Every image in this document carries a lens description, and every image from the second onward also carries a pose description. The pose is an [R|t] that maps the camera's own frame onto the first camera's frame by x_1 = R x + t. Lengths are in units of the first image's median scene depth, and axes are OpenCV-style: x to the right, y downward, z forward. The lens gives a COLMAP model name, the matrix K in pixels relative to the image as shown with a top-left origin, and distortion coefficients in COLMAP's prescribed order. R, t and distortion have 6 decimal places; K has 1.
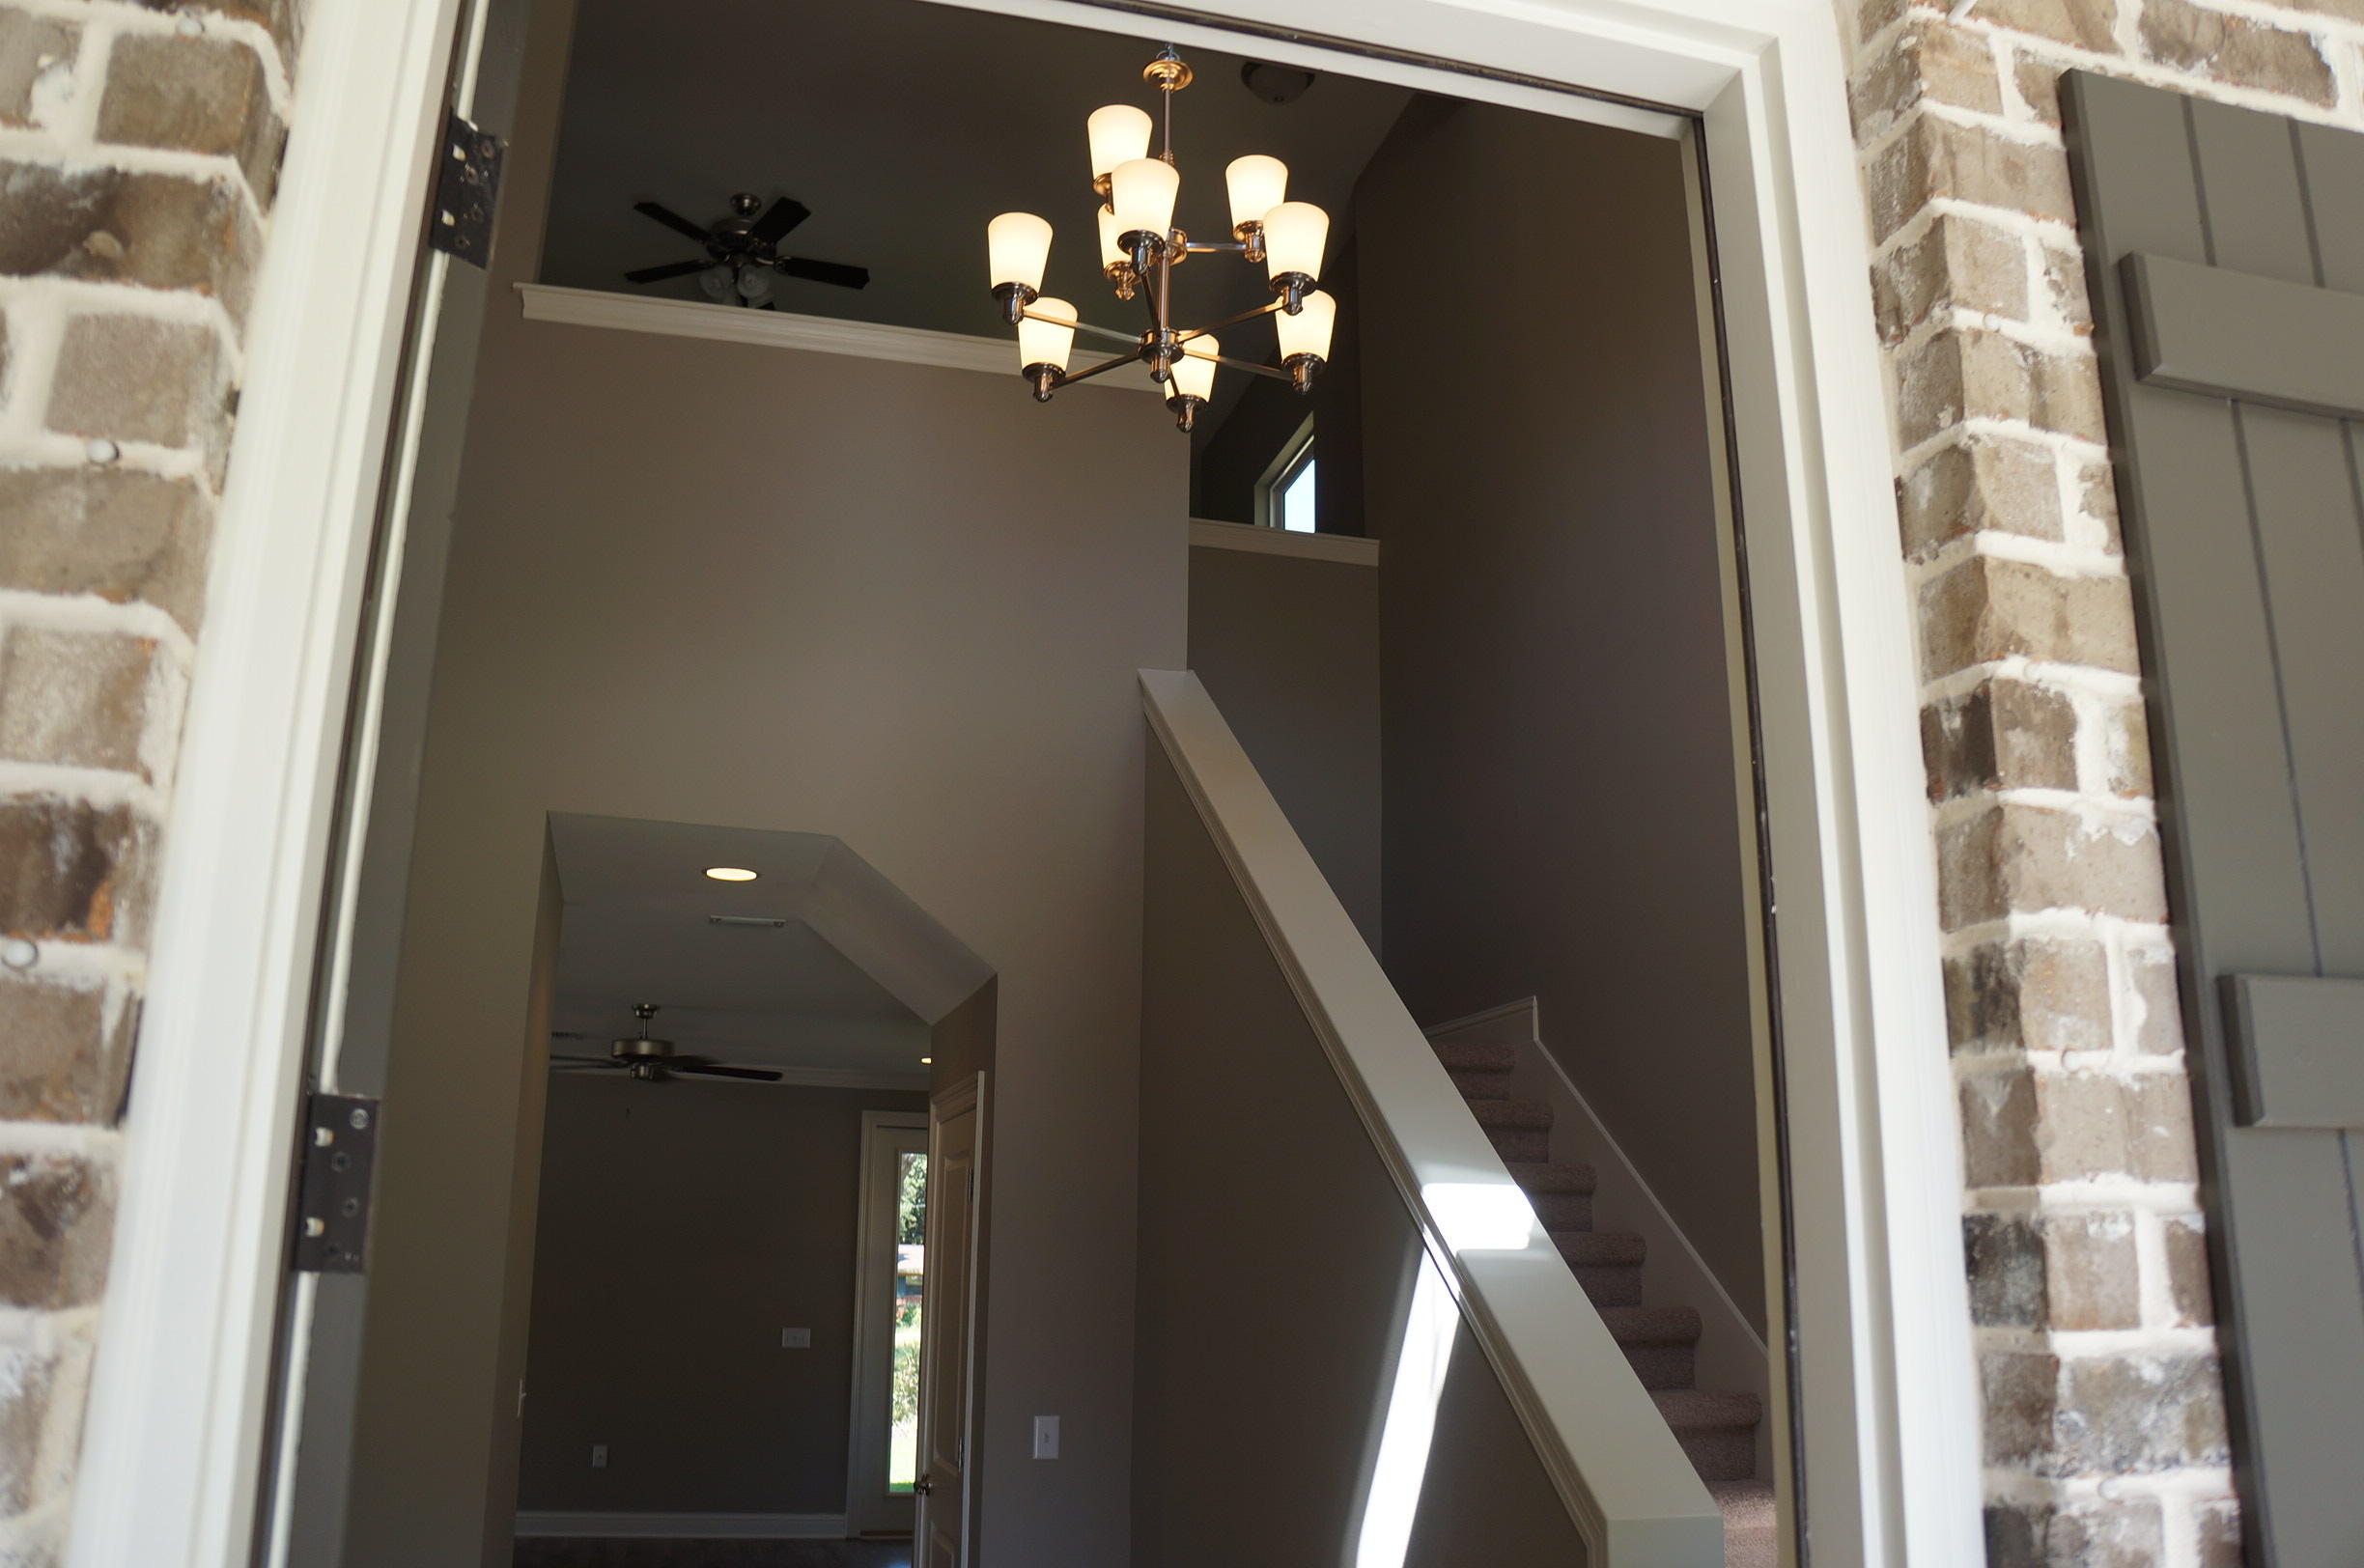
lens RADIAL K [[1864.3, 0, 1182.0], [0, 1864.3, 784.0], [0, 0, 1]] dist [-0.185692, 0.129566]
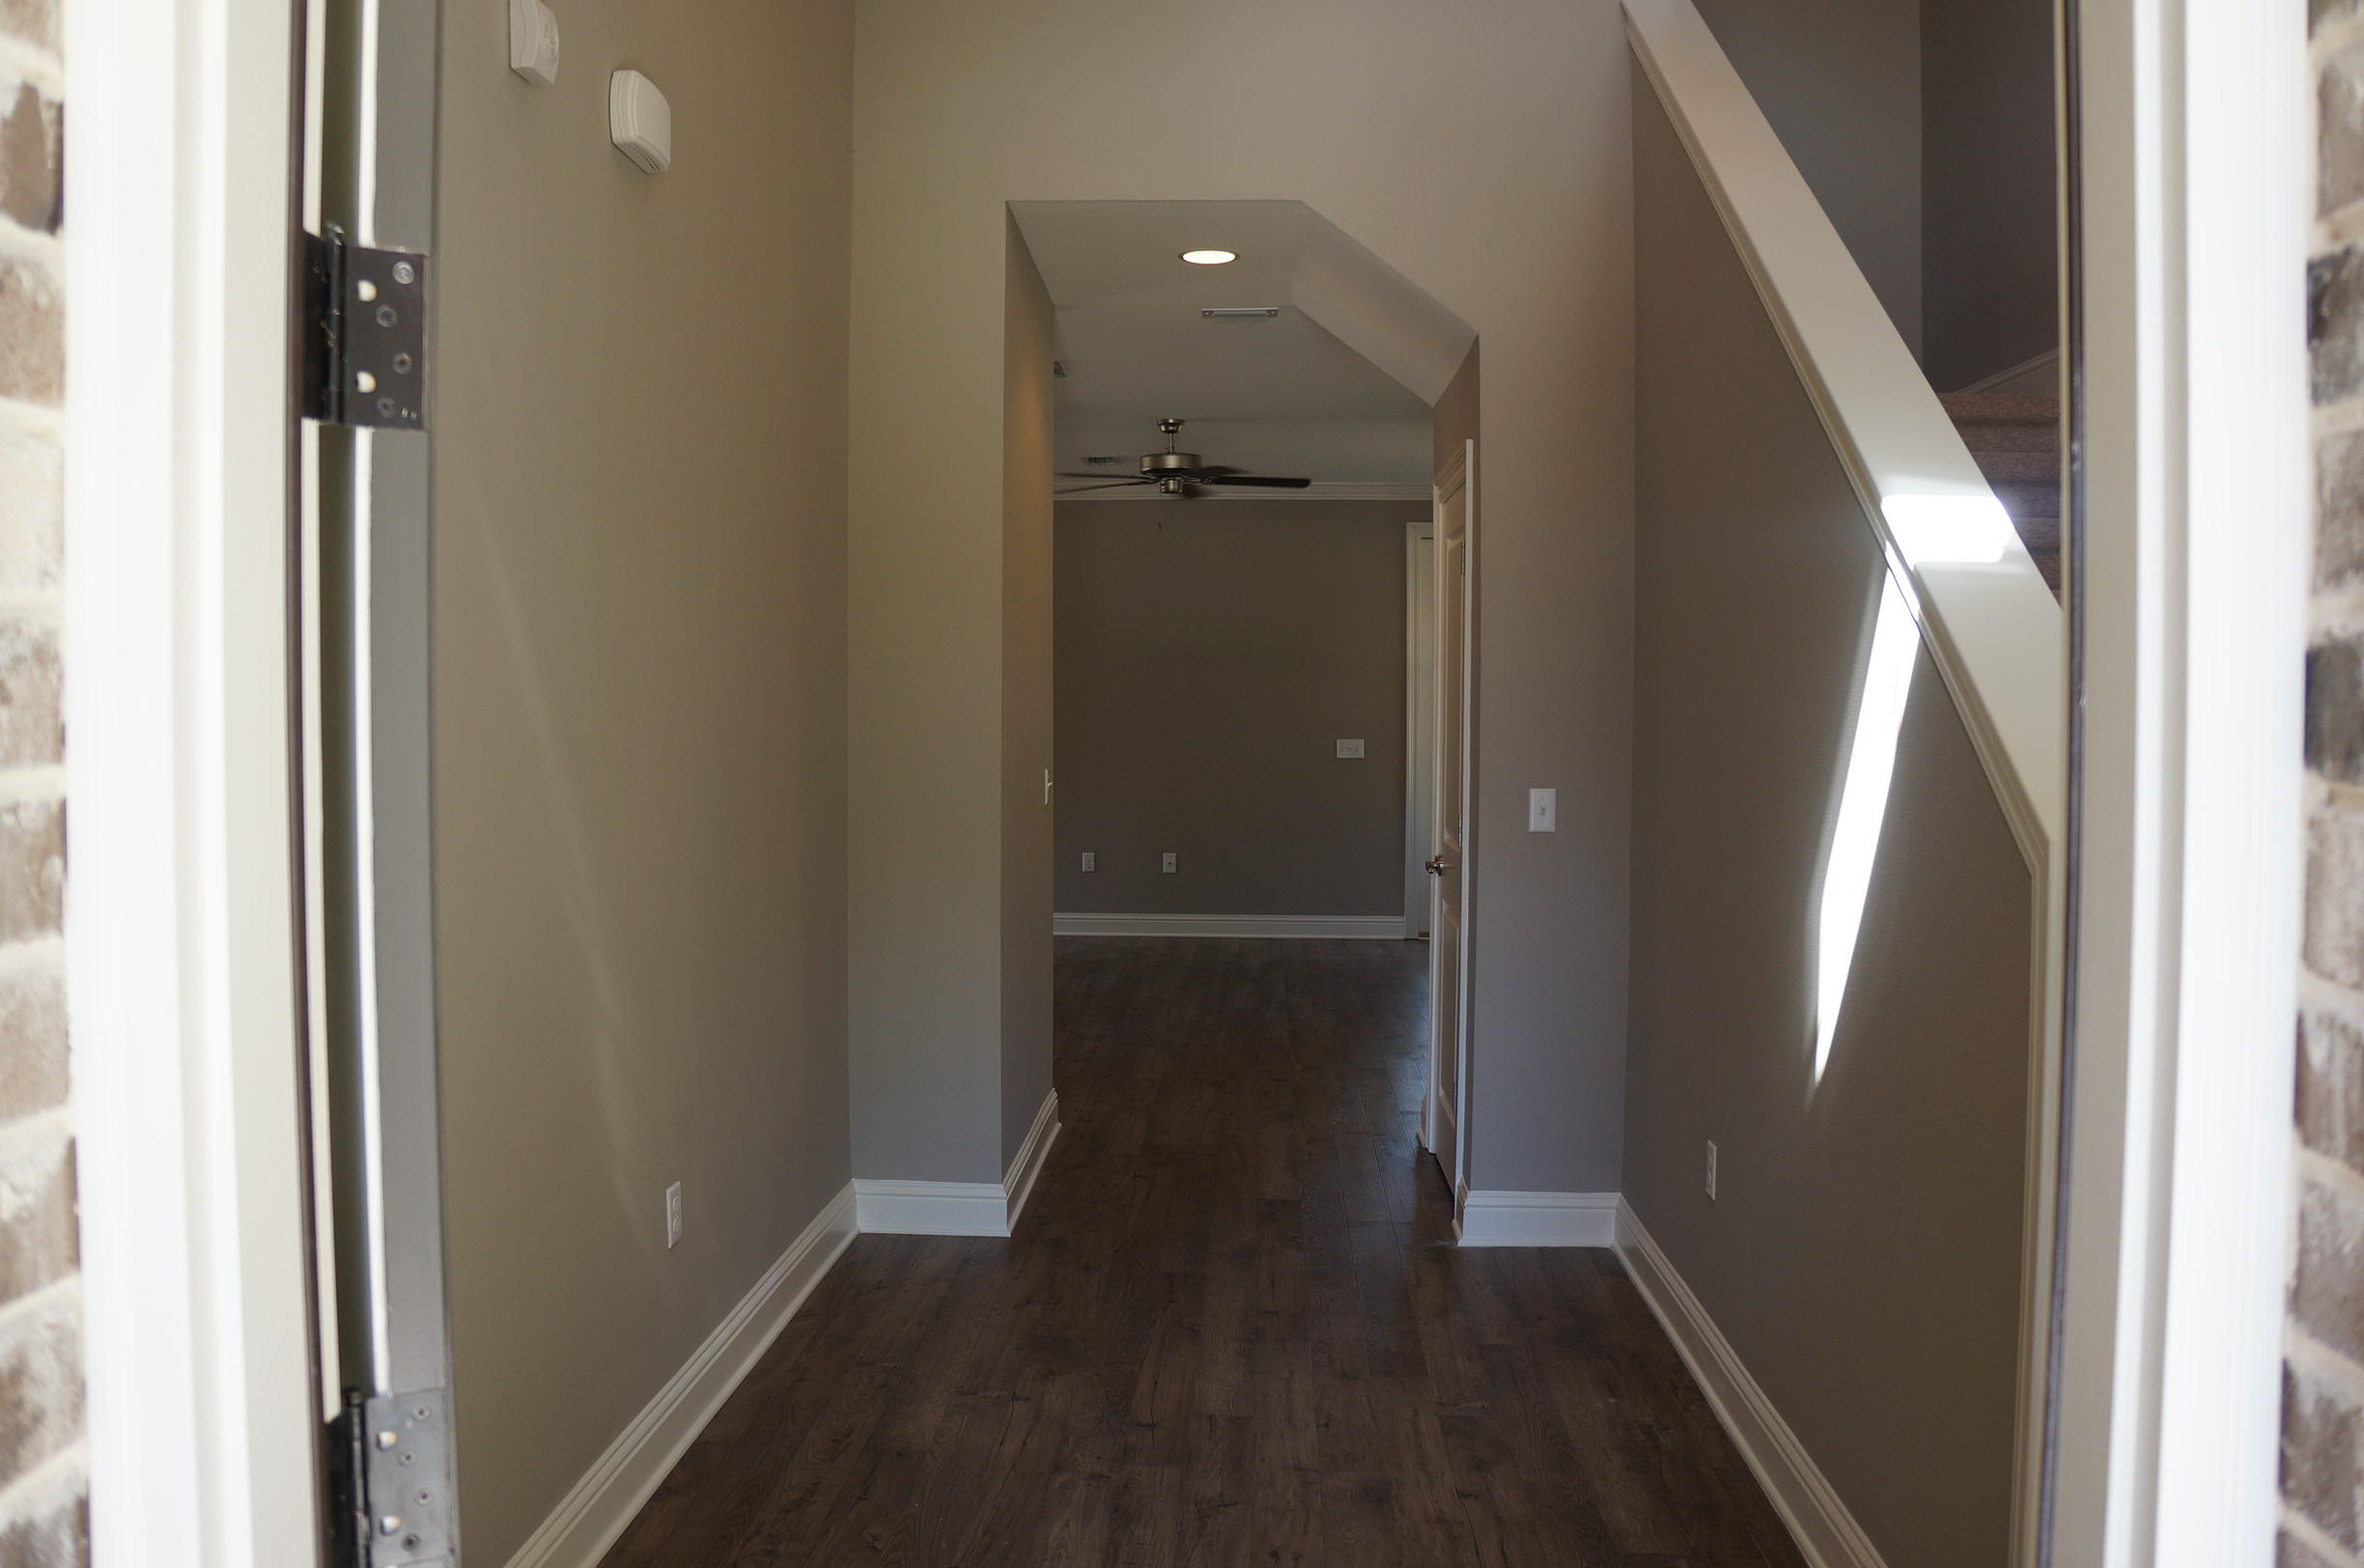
lens RADIAL K [[1864.3, 0, 1182.0], [0, 1864.3, 784.0], [0, 0, 1]] dist [-0.185692, 0.129566]
pose [[0.950180, 0.003793, -0.311680, 0.083531], [0.088188, 0.955801, 0.280477, 0.076006], [0.298968, -0.293990, 0.907848, 0.060959]]
